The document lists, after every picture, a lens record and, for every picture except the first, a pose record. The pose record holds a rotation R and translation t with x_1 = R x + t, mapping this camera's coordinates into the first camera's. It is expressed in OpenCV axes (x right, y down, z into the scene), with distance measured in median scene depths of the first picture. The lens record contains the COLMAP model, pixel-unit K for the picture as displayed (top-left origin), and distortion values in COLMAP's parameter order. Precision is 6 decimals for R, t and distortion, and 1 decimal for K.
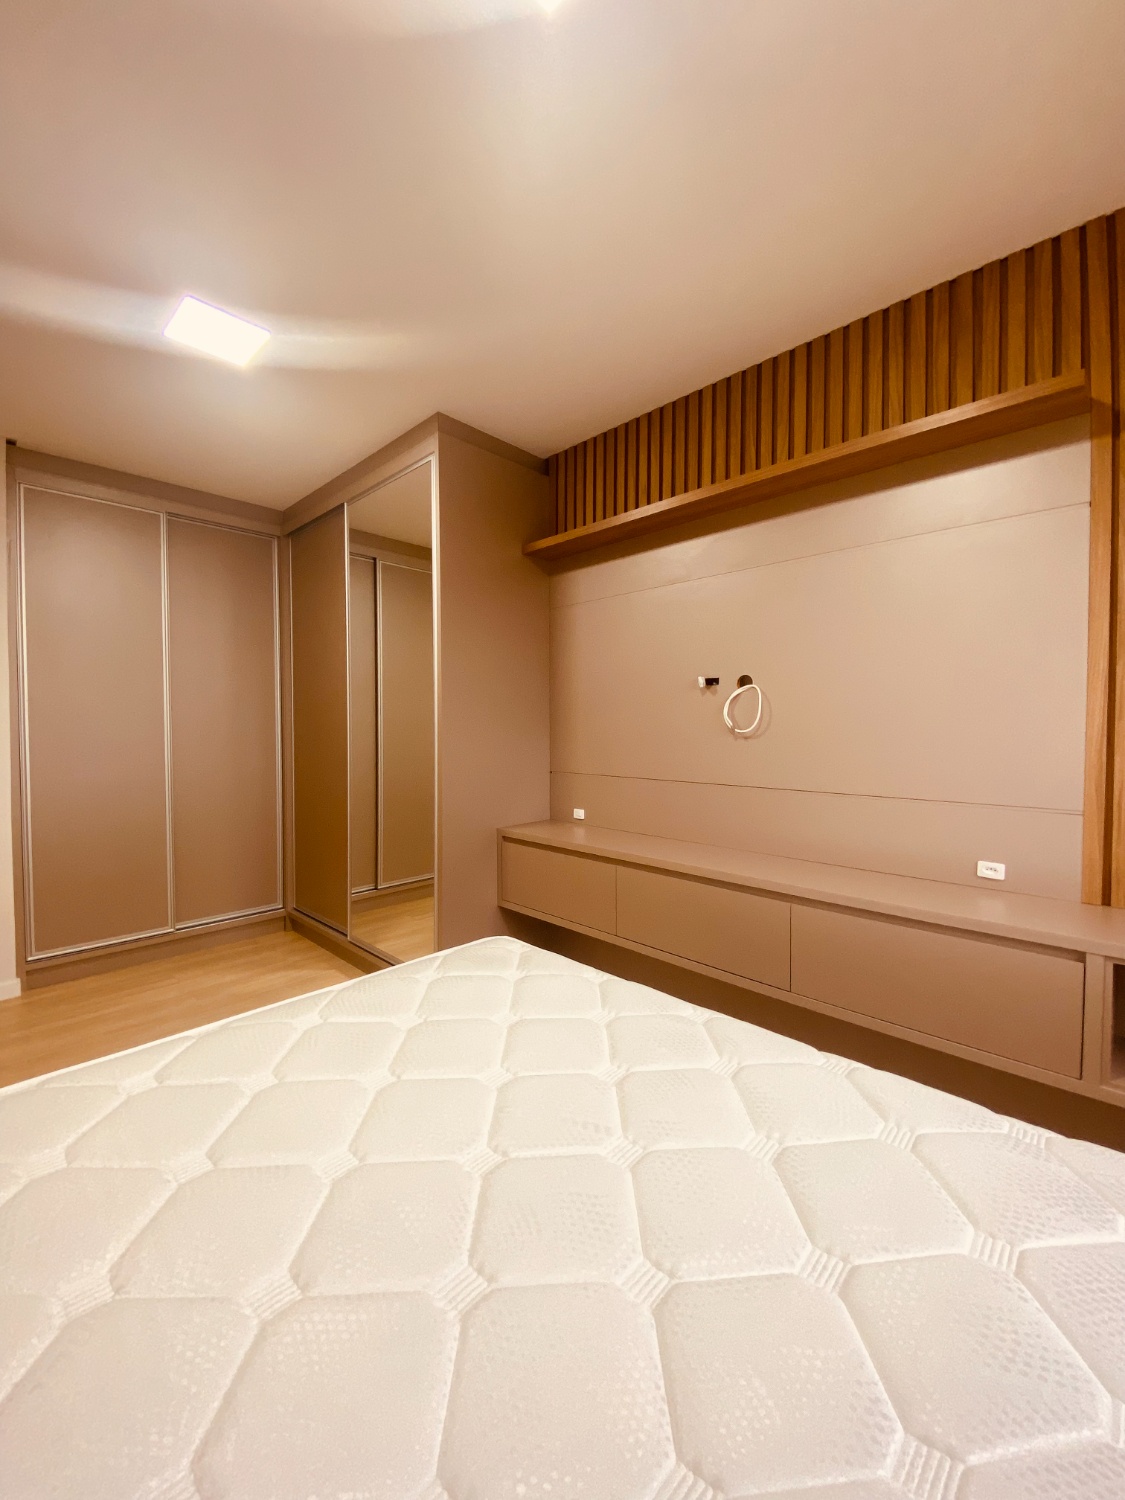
lens RADIAL K [[605.8, 0, 562.5], [0, 605.8, 750.0], [0, 0, 1]] dist [0.001530, 0.000016]
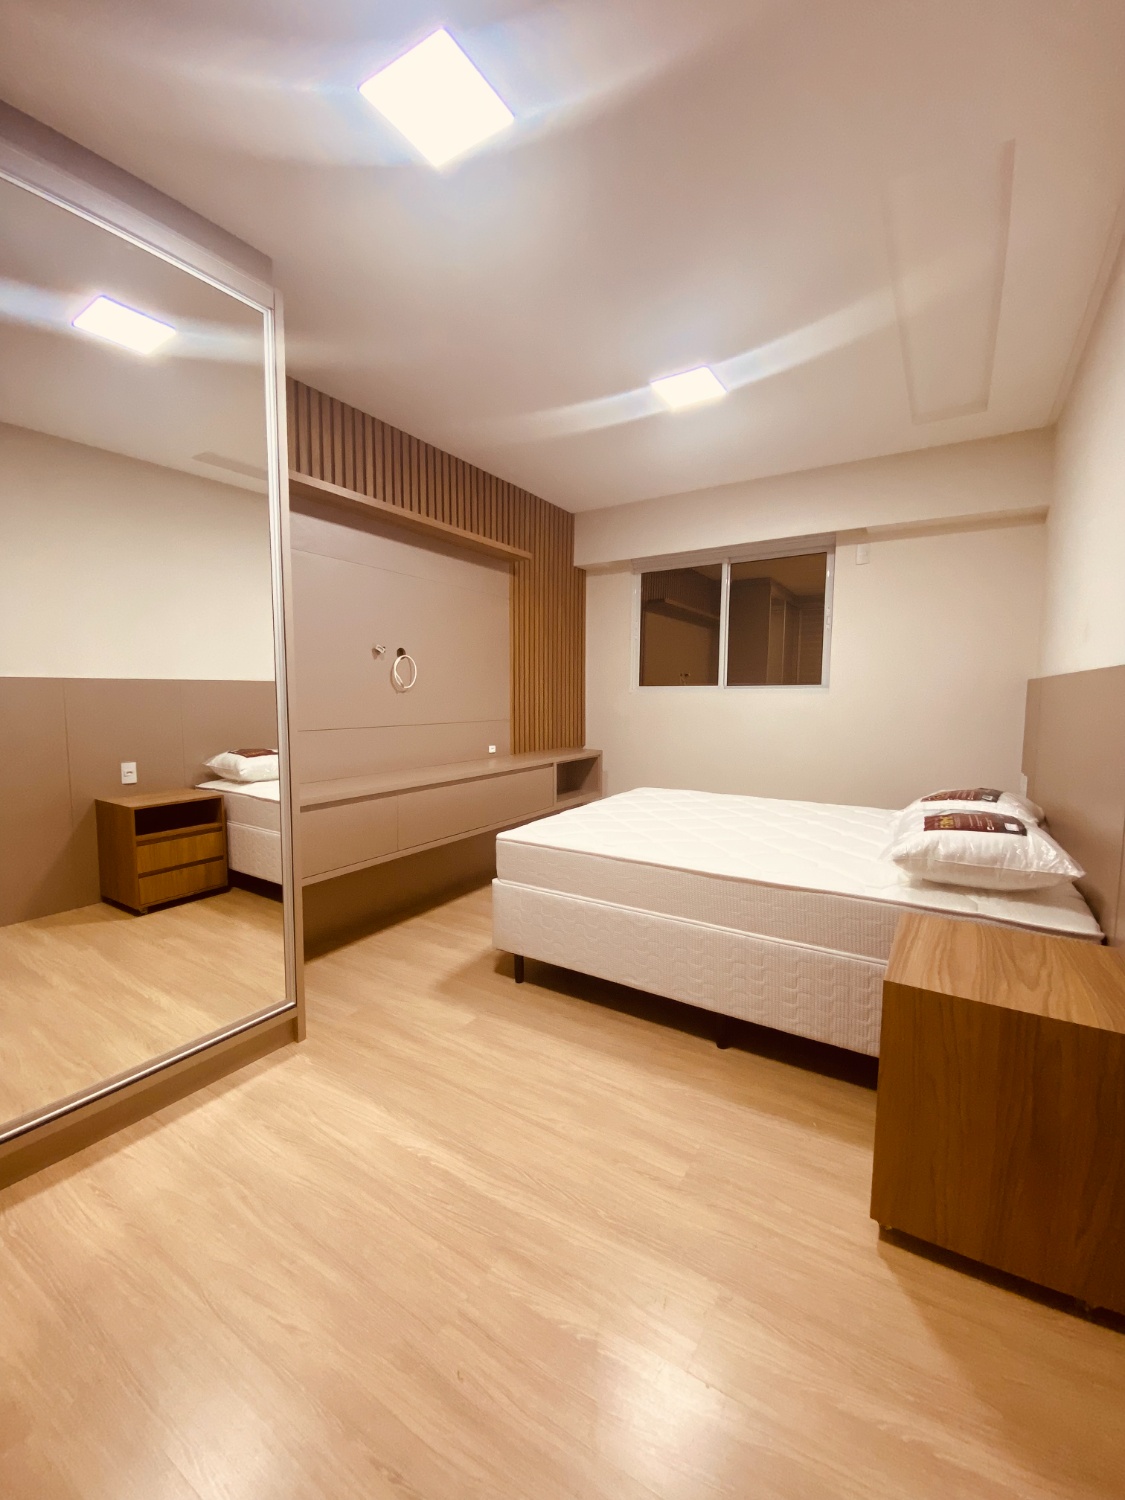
lens RADIAL K [[605.8, 0, 562.5], [0, 605.8, 750.0], [0, 0, 1]] dist [0.001530, 0.000016]
pose [[-0.211664, -0.090719, 0.973123, -1.220617], [0.023963, 0.994902, 0.097962, -0.013661], [-0.977049, 0.044054, -0.208411, 0.937907]]
